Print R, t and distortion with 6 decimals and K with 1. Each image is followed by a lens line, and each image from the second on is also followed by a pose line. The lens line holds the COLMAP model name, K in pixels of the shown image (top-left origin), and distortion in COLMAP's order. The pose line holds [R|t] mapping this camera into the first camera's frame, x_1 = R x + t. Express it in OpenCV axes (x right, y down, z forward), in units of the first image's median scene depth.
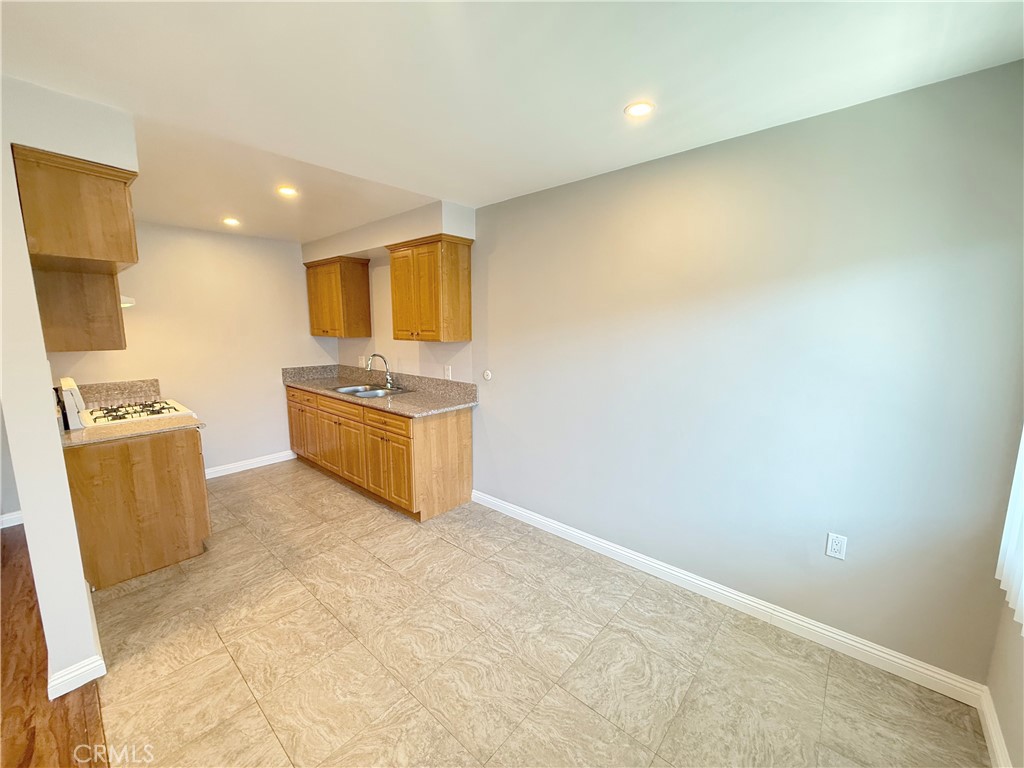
lens RADIAL K [[408.4, 0, 508.7], [0, 408.4, 385.6], [0, 0, 1]] dist [0.001452, 0.000313]
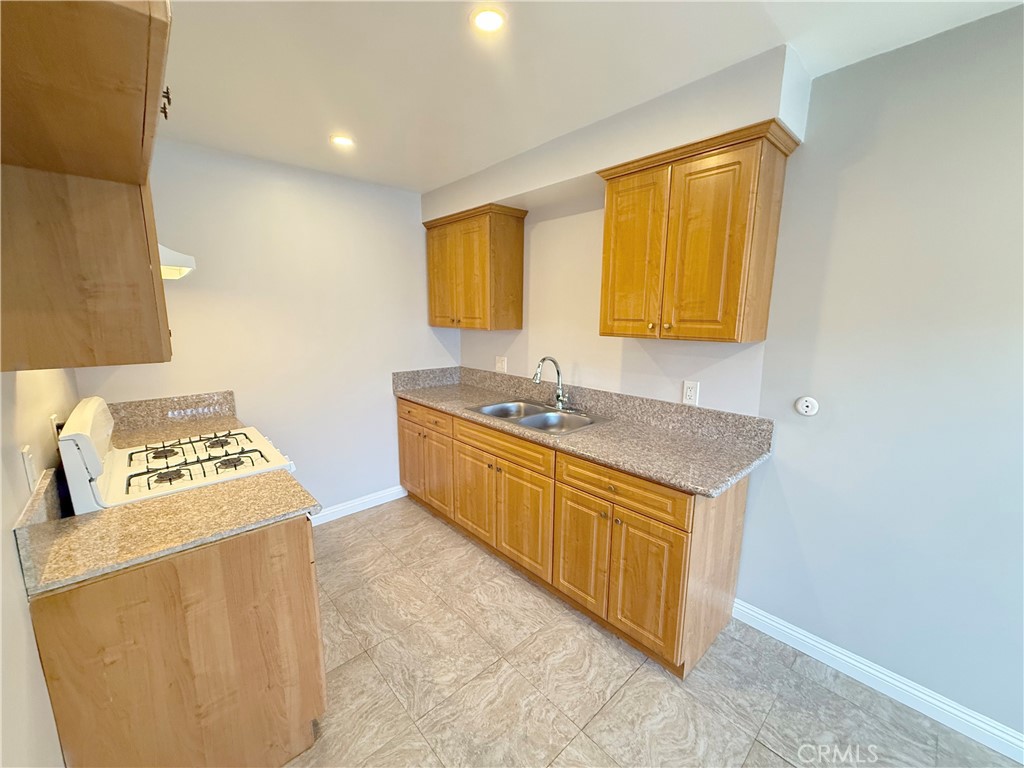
lens RADIAL K [[408.4, 0, 507.1], [0, 408.4, 386.1], [0, 0, 1]] dist [0.001452, 0.000313]
pose [[0.993421, 0.022265, -0.112336, -0.369859], [-0.019174, 0.999409, 0.028524, -0.057390], [0.112905, -0.026182, 0.993261, 0.424374]]
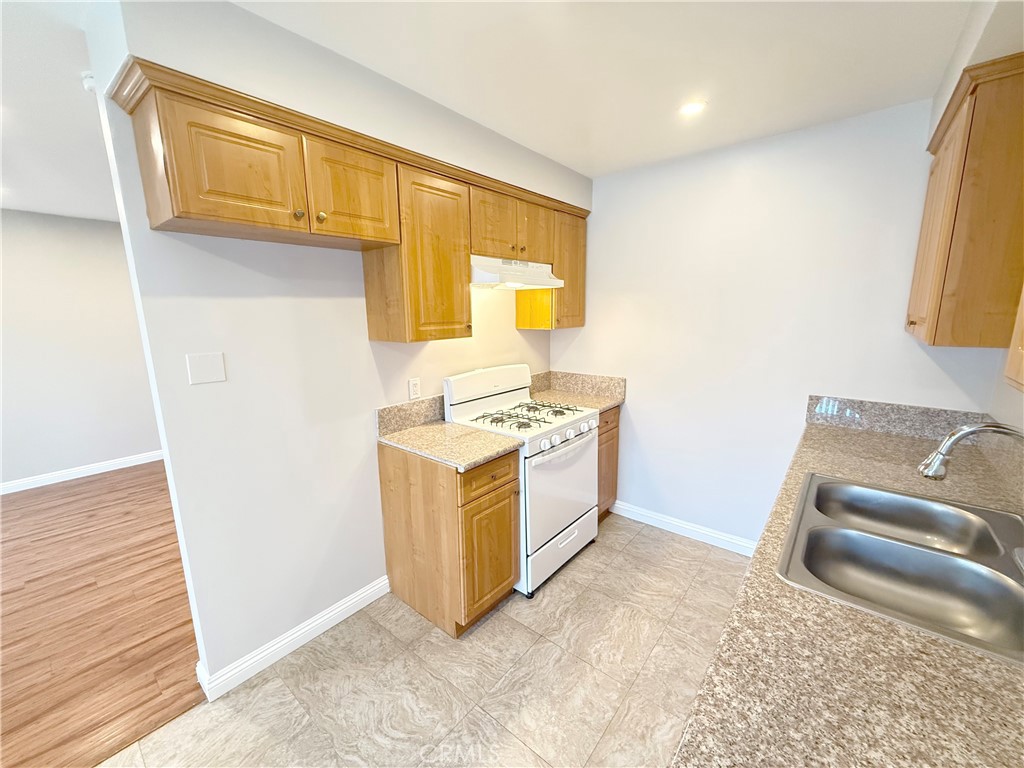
lens RADIAL K [[408.4, 0, 510.7], [0, 408.4, 385.7], [0, 0, 1]] dist [0.001452, 0.000313]
pose [[0.029955, 0.183820, -0.982503, -0.112965], [-0.137603, 0.974344, 0.178098, -0.121993], [0.990034, 0.129860, 0.054481, 0.819132]]
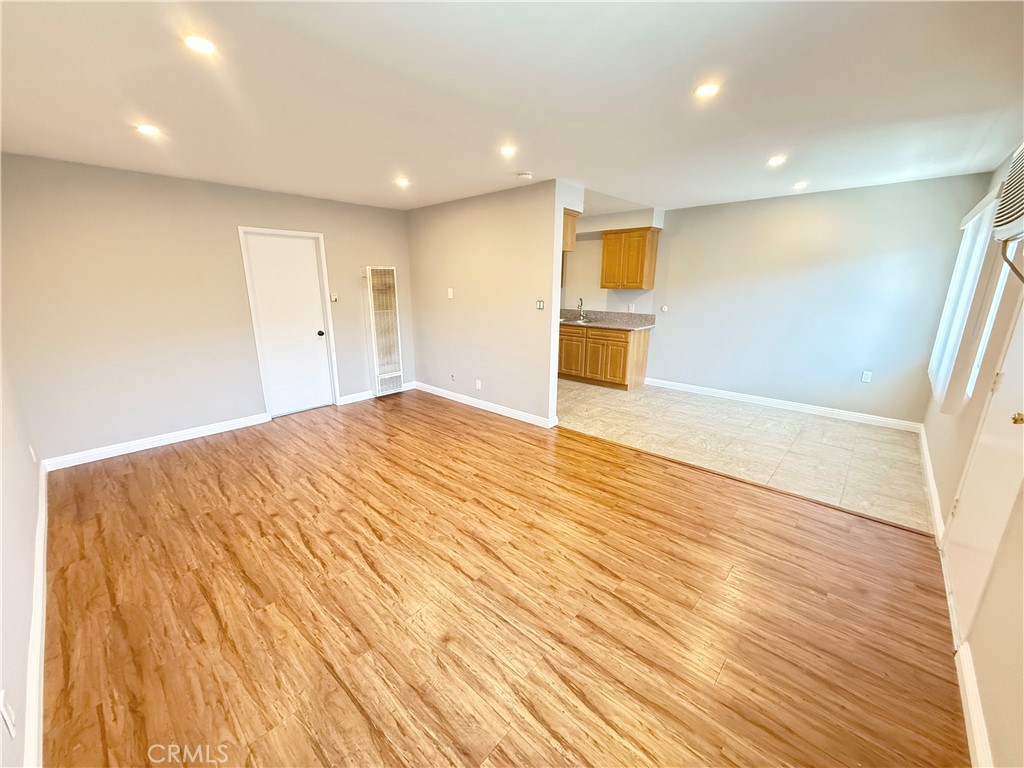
lens RADIAL K [[408.4, 0, 507.5], [0, 408.4, 389.2], [0, 0, 1]] dist [0.001452, 0.000313]
pose [[0.999844, 0.005236, -0.016873, -0.673851], [-0.003382, 0.994135, 0.108092, 0.126651], [0.017340, -0.108018, 0.993998, -0.759988]]
